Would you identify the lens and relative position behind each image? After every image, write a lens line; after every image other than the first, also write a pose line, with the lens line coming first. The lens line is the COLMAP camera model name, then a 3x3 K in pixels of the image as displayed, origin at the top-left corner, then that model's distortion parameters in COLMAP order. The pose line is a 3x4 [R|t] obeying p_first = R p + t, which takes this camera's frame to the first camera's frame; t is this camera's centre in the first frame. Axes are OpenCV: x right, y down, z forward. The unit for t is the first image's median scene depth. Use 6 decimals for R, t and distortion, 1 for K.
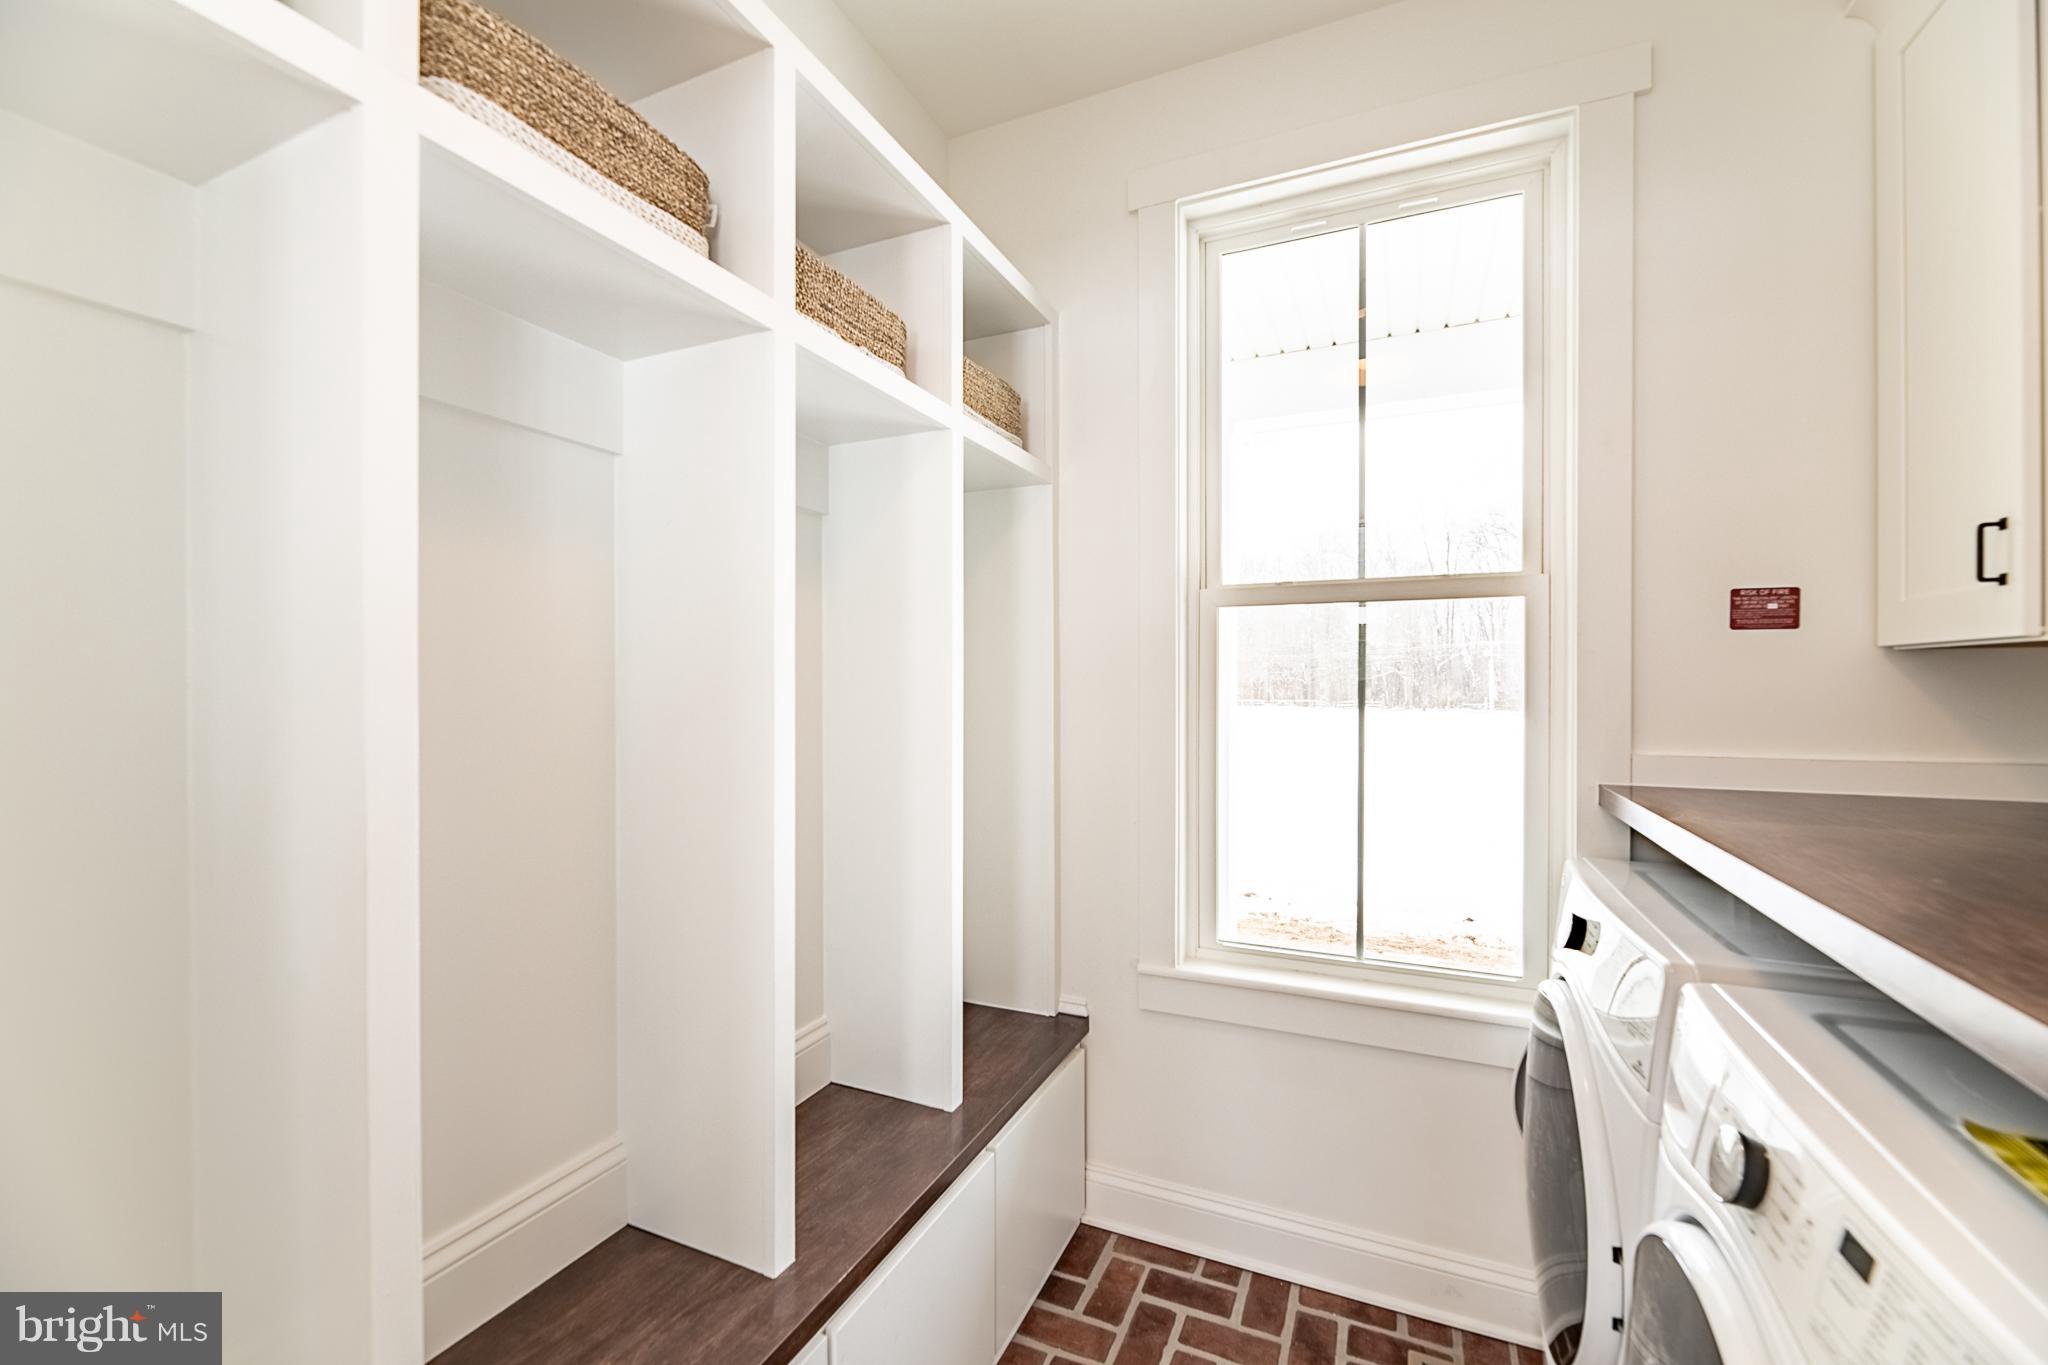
lens RADIAL K [[824.5, 0, 1028.6], [0, 824.5, 690.6], [0, 0, 1]] dist [-0.000576, -0.007255]
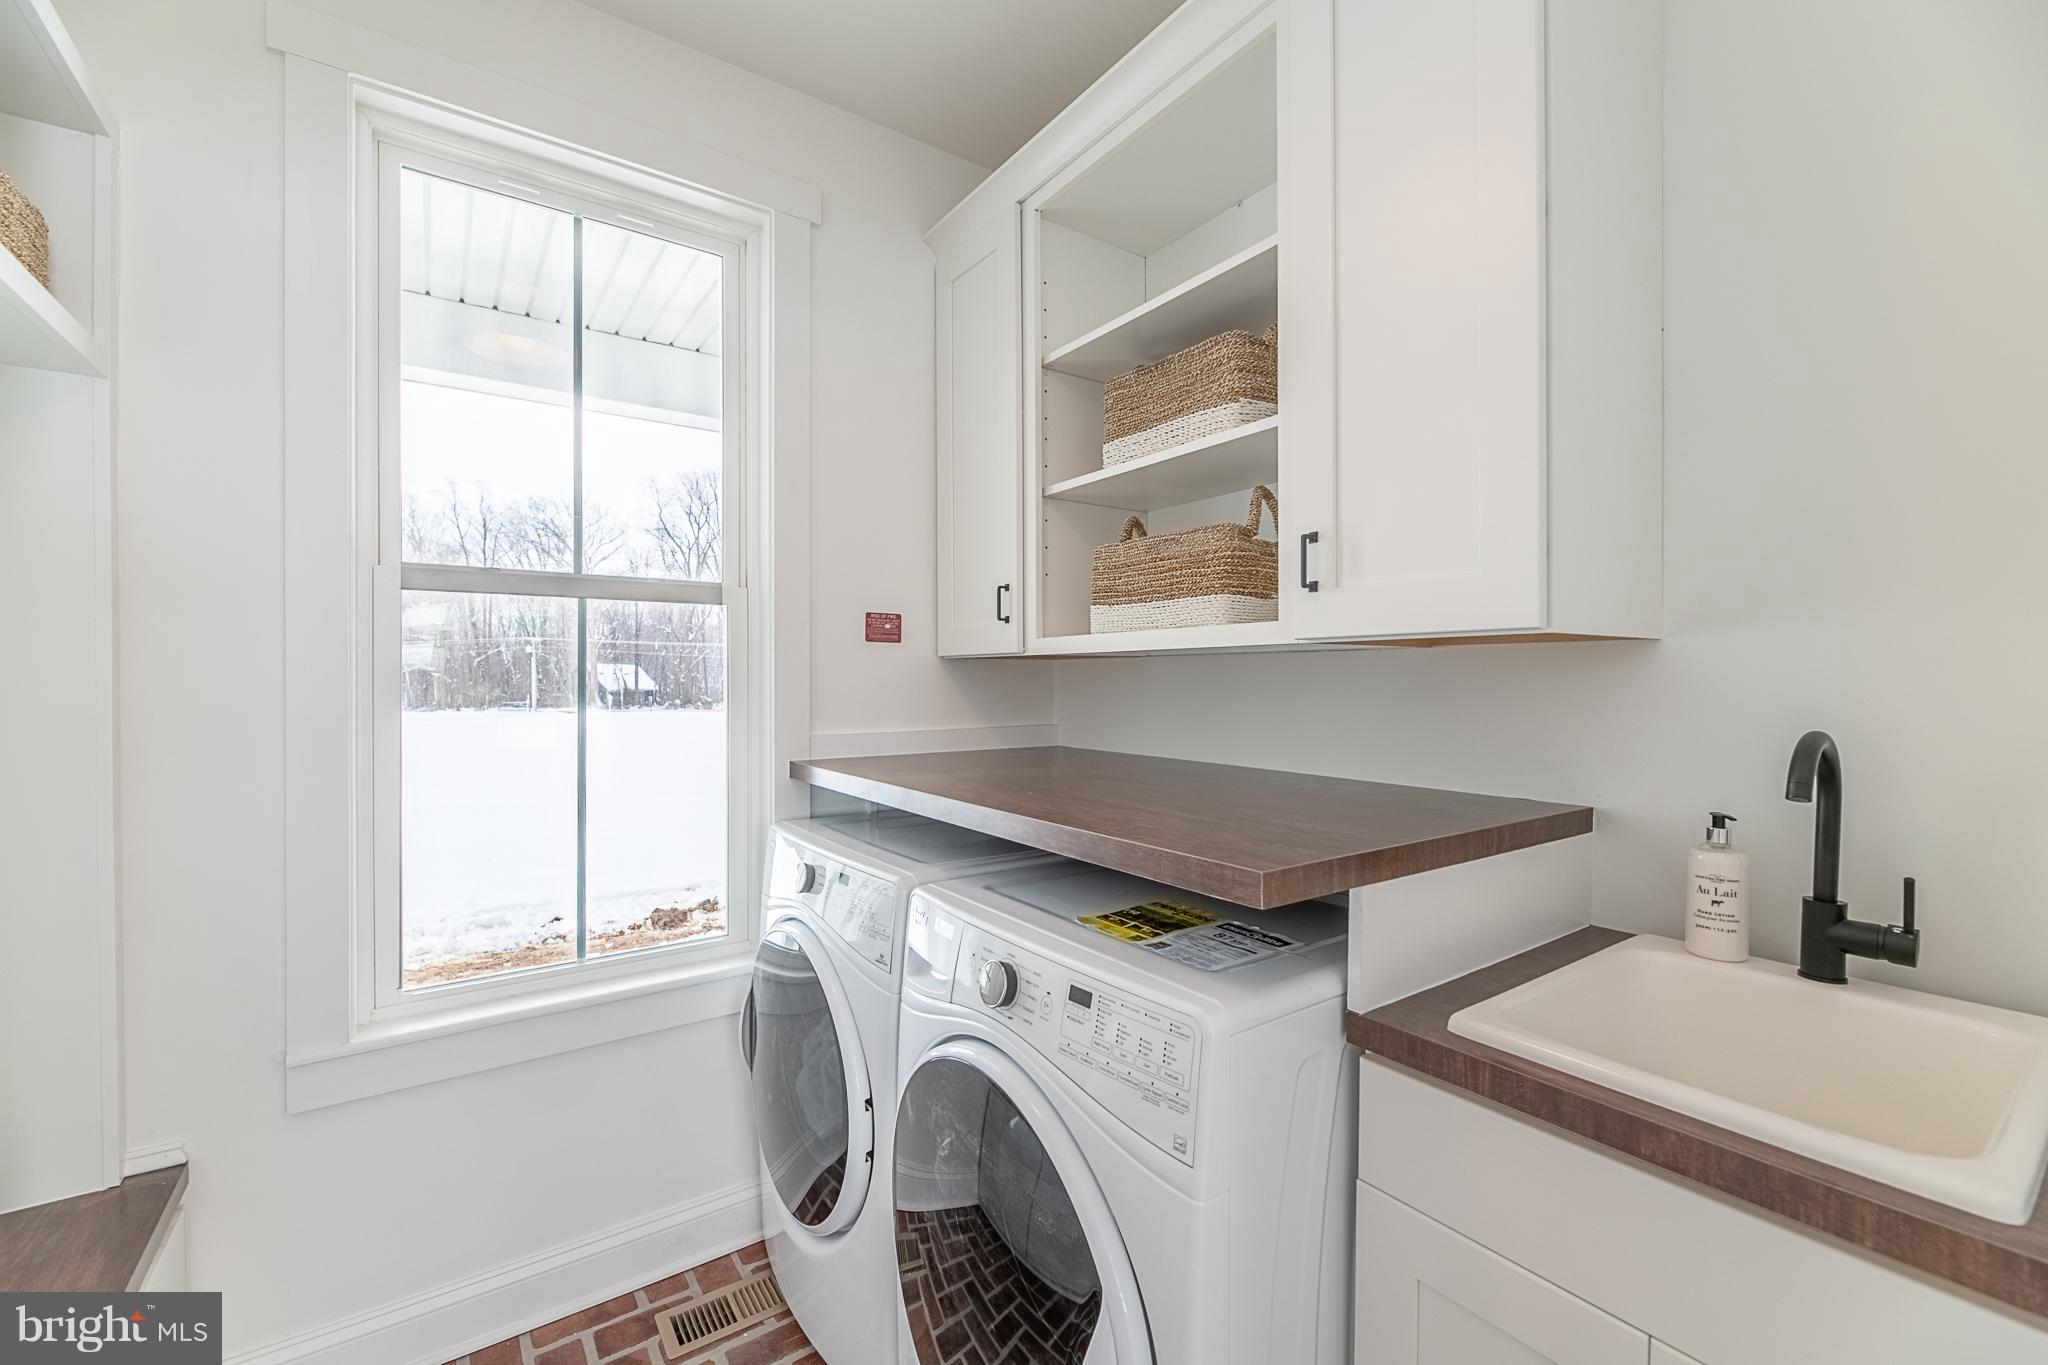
lens RADIAL K [[833.5, 0, 1024.0], [0, 833.5, 682.5], [0, 0, 1]] dist [-0.015953, -0.000266]
pose [[0.501872, -0.002485, 0.864938, -0.201284], [0.008387, 0.999963, -0.001994, 0.000059], [-0.864901, 0.008255, 0.501874, 0.053622]]
